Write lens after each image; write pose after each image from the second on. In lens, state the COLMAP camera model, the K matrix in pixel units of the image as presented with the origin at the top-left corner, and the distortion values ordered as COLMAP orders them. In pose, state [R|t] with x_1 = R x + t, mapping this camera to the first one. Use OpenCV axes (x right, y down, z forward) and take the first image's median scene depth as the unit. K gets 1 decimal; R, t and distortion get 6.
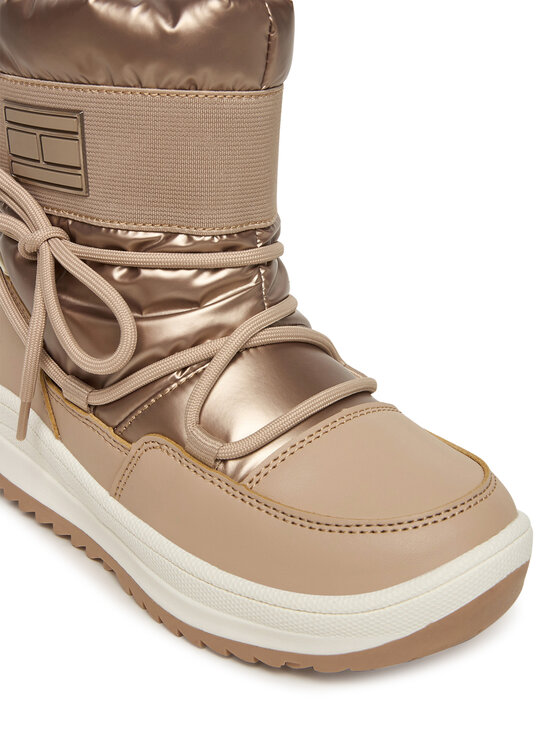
lens RADIAL K [[1049.4, 0, 329.3], [0, 1049.4, 348.8], [0, 0, 1]] dist [-0.052260, 0.000000]
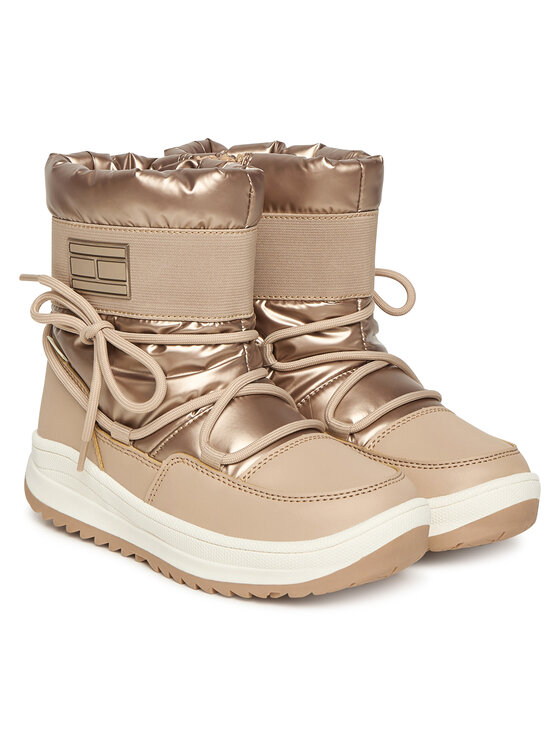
lens RADIAL K [[1104.5, 0, 278.7], [0, 1104.5, 373.5], [0, 0, 1]] dist [-0.003851, 0.000000]
pose [[0.999675, -0.024360, 0.007529, -0.031067], [0.025042, 0.993576, -0.110364, 0.146048], [-0.004792, 0.110516, 0.993863, -0.594255]]
